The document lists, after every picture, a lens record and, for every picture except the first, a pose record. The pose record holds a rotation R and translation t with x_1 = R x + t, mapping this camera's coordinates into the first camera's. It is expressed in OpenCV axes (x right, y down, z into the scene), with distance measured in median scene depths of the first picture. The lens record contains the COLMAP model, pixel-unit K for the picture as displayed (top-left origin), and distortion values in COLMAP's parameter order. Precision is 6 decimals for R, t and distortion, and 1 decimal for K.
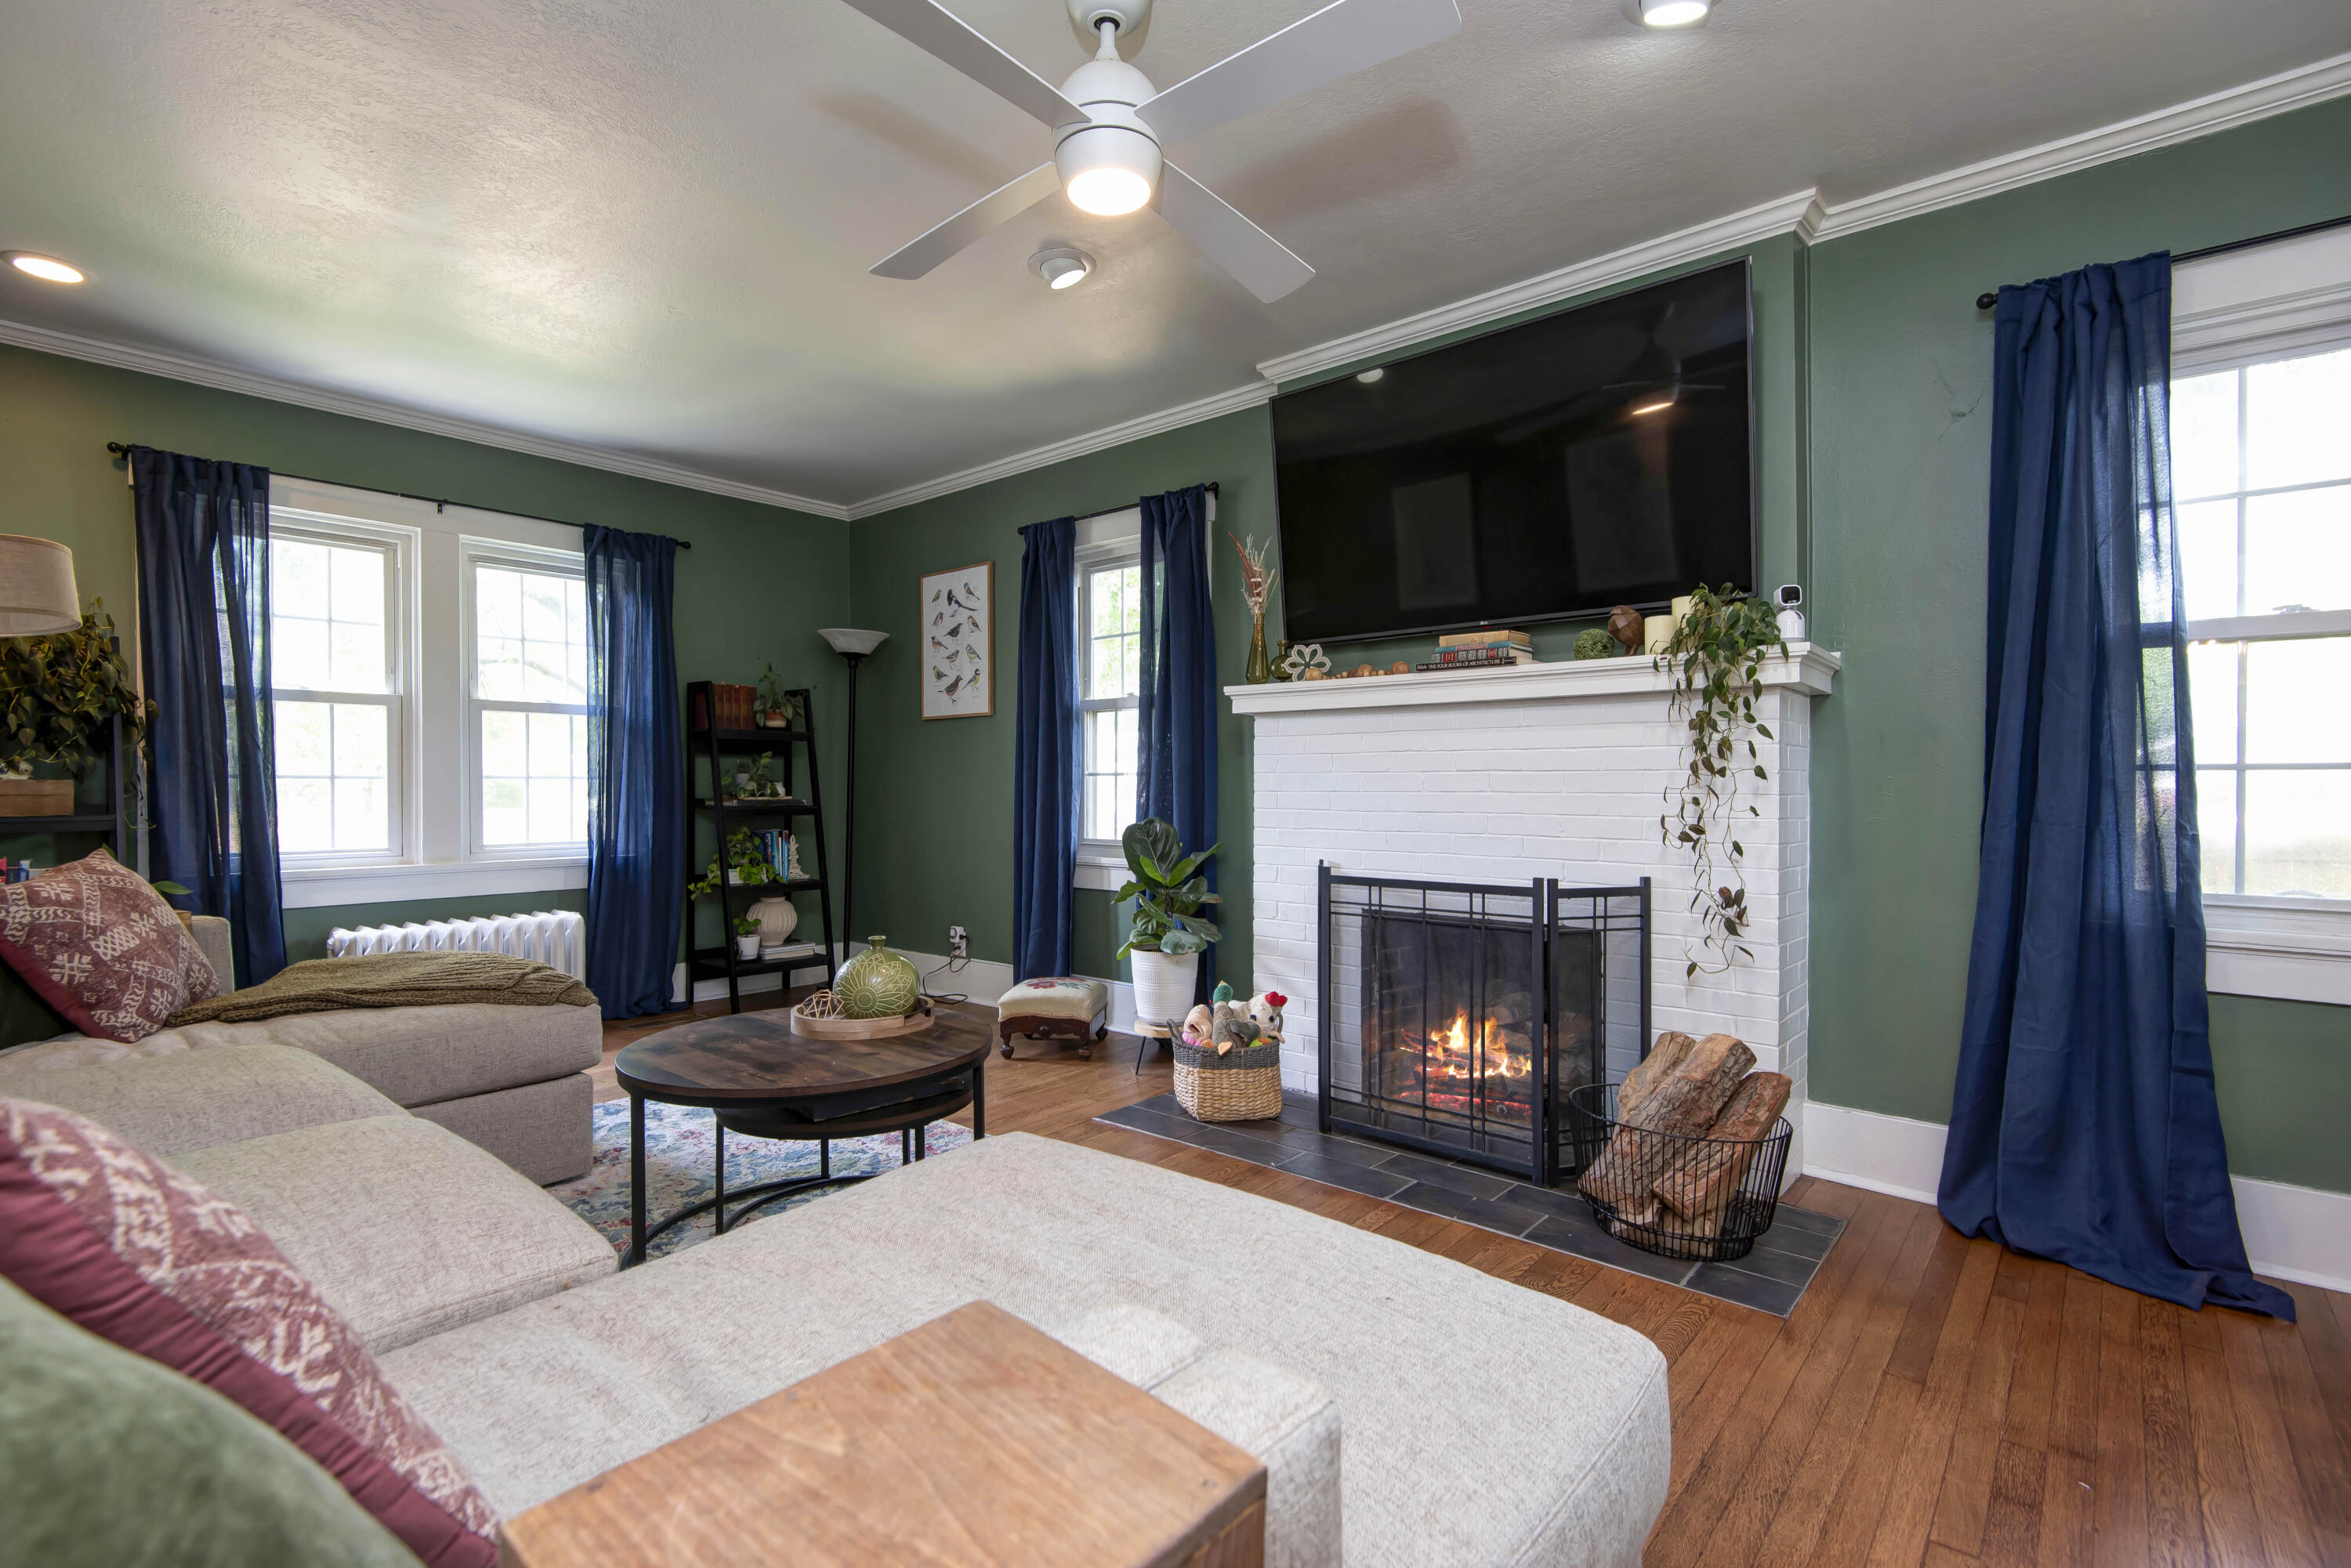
lens RADIAL K [[1105.9, 0, 1184.5], [0, 1105.9, 787.8], [0, 0, 1]] dist [0.056296, -0.041153]
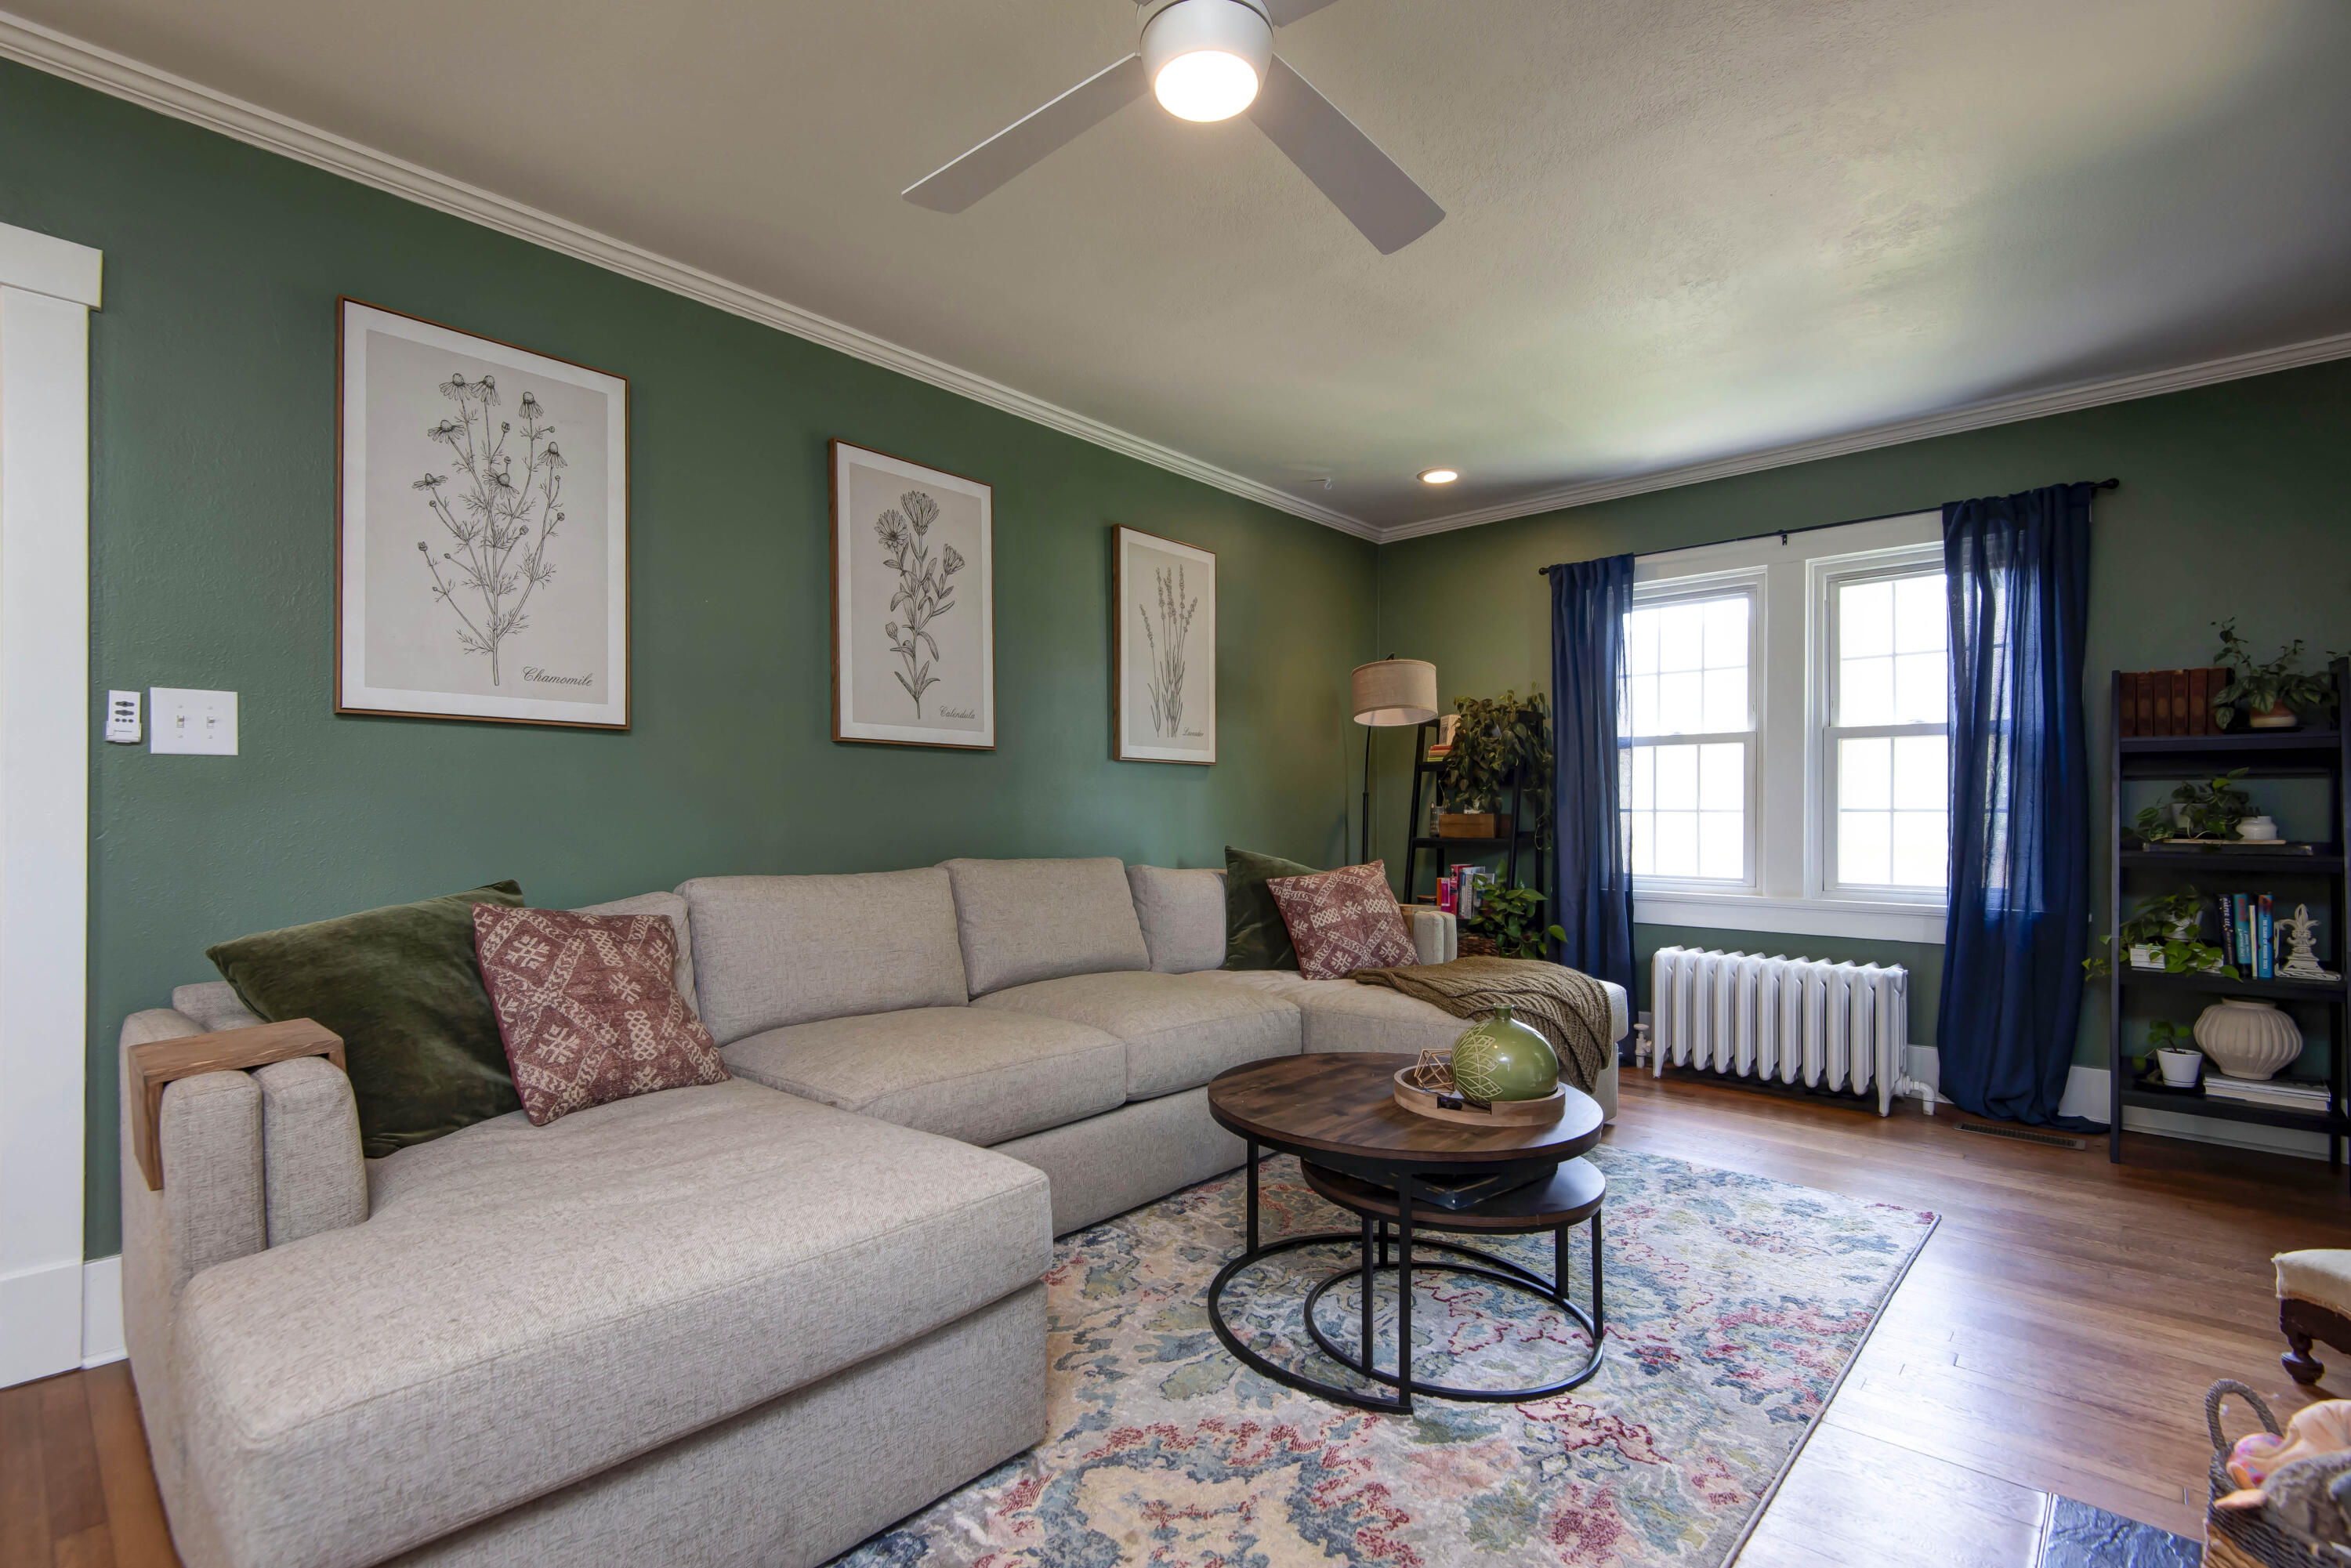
lens RADIAL K [[1100.2, 0, 1132.7], [0, 1100.2, 803.8], [0, 0, 1]] dist [0.057761, -0.041515]
pose [[-0.069733, -0.008924, -0.997526, 0.365751], [-0.004298, 0.999953, -0.008645, -0.004515], [0.997556, 0.003685, -0.069768, 0.503702]]
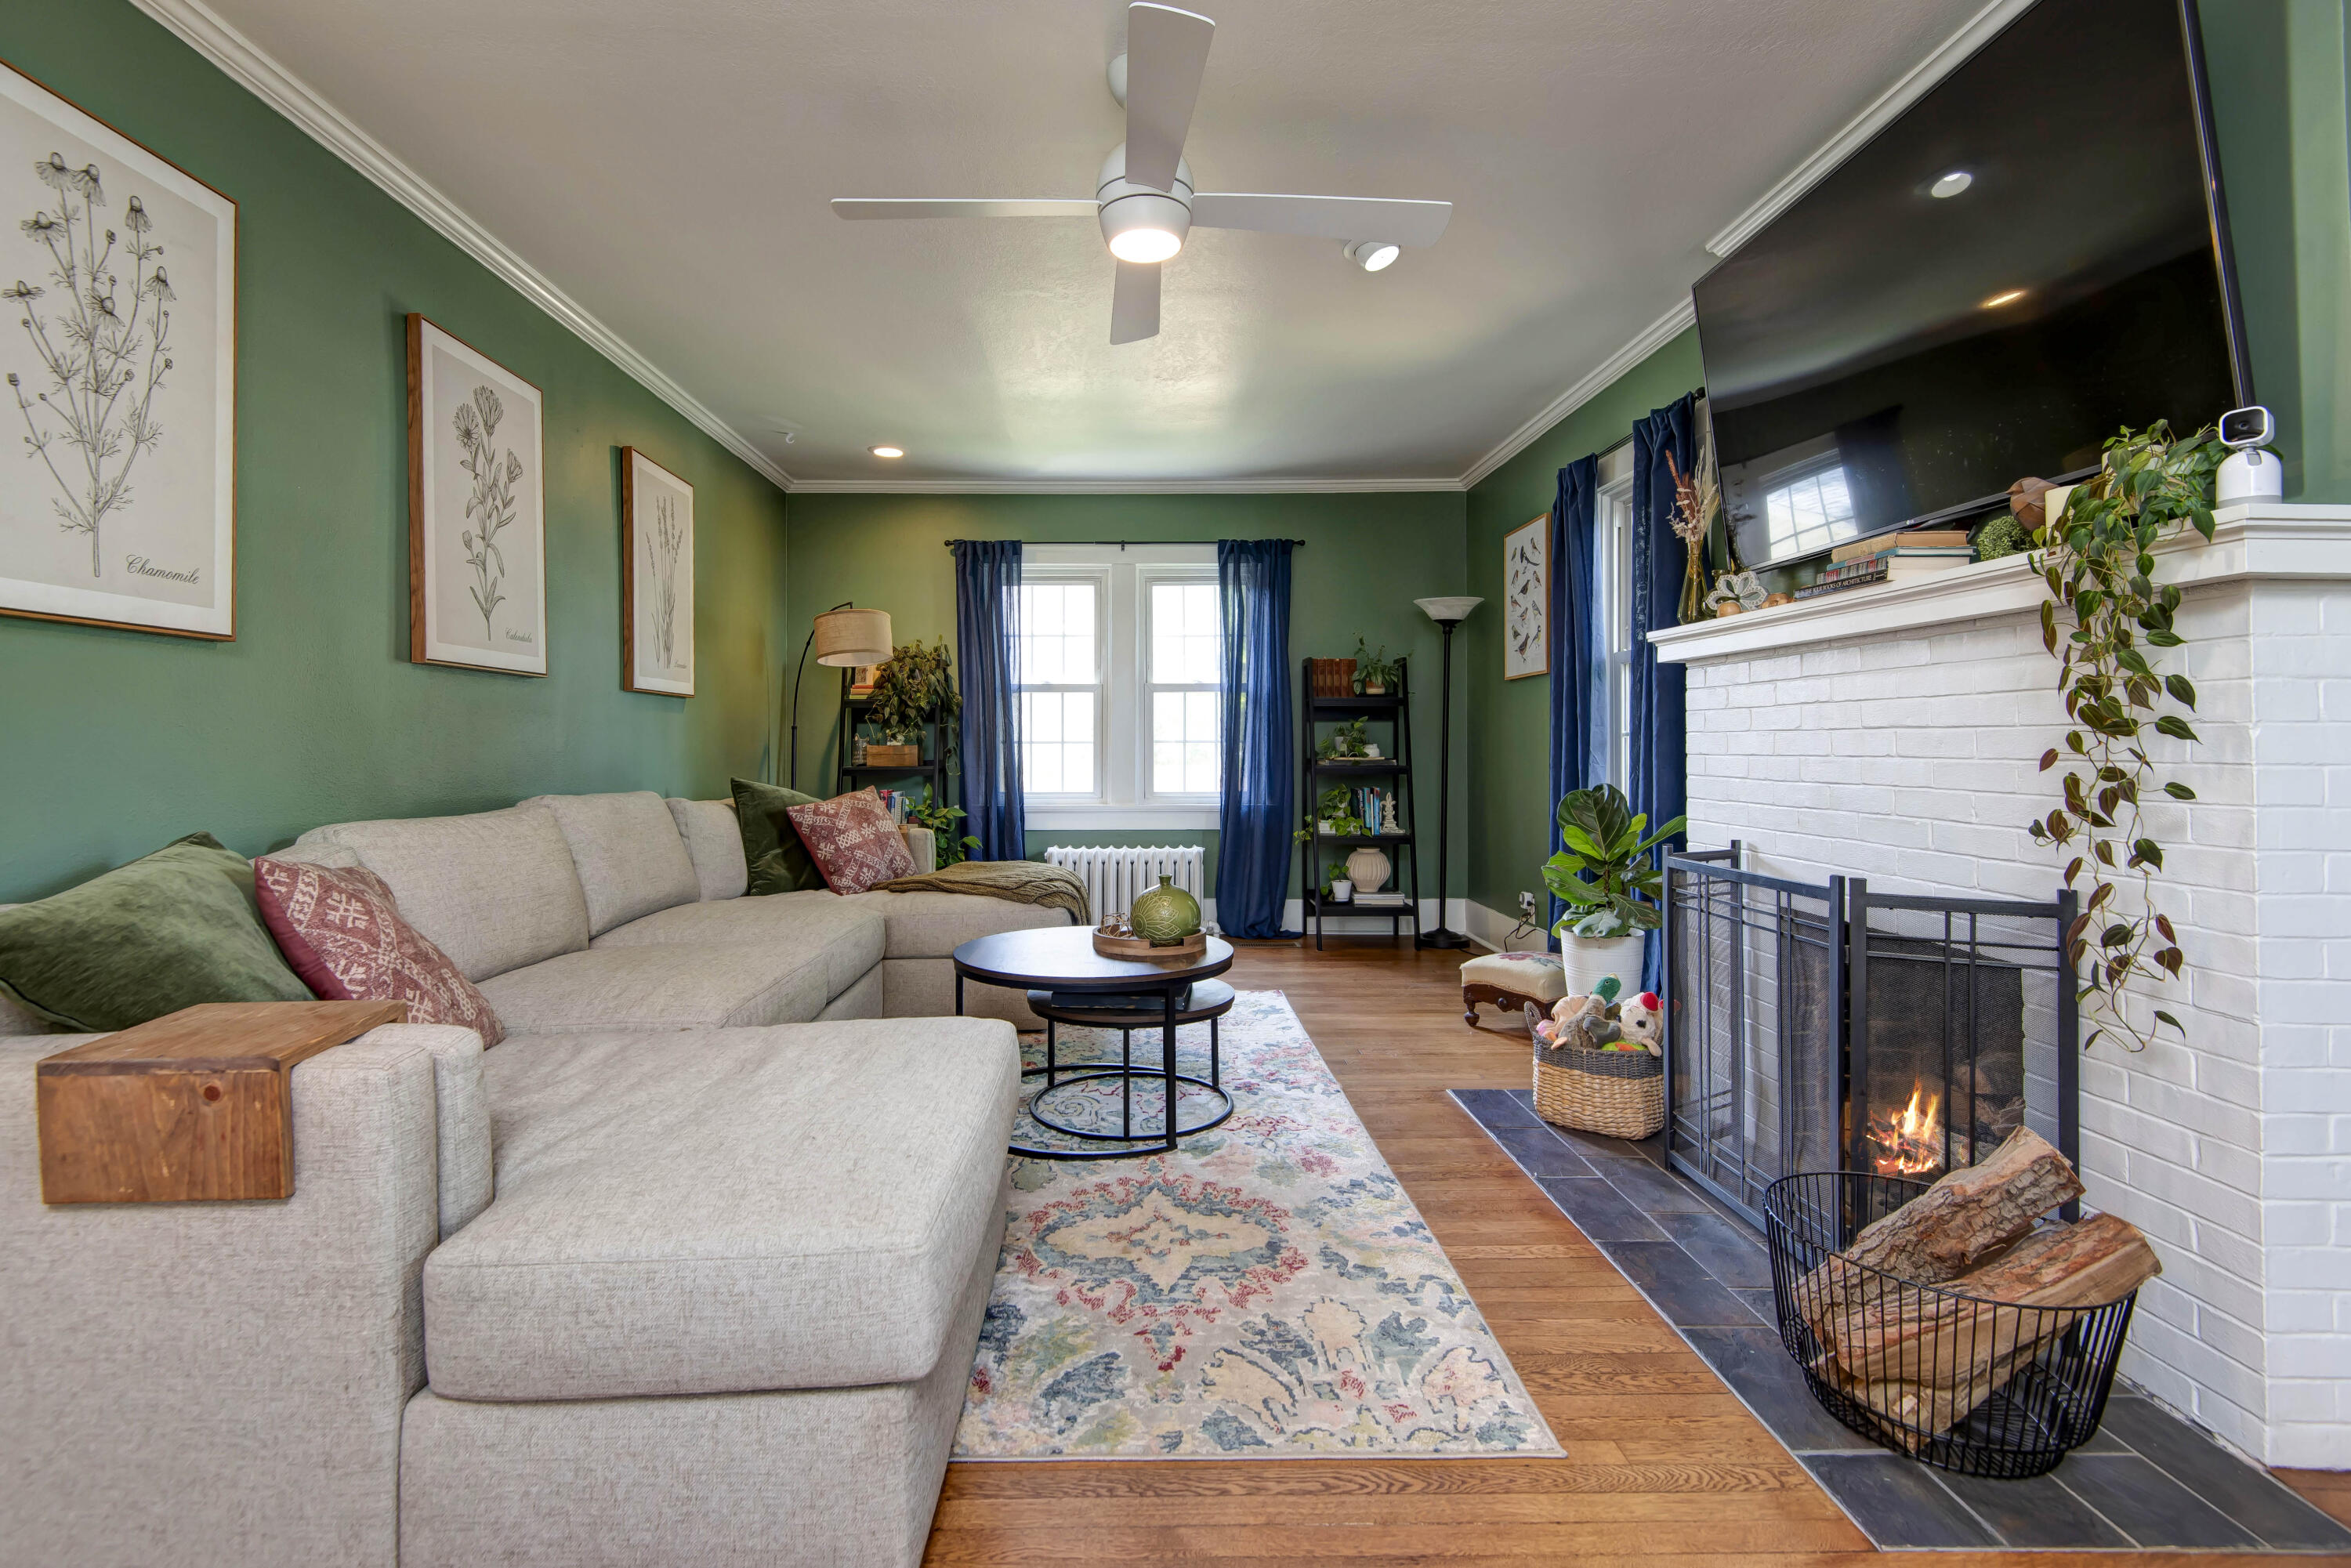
lens RADIAL K [[1130.7, 0, 1134.5], [0, 1130.7, 729.3], [0, 0, 1]] dist [-0.001050, -0.000963]
pose [[0.644800, -0.013595, -0.764230, 0.410273], [0.001751, 0.999865, -0.016309, -0.002119], [0.764349, 0.009178, 0.644737, 0.122308]]
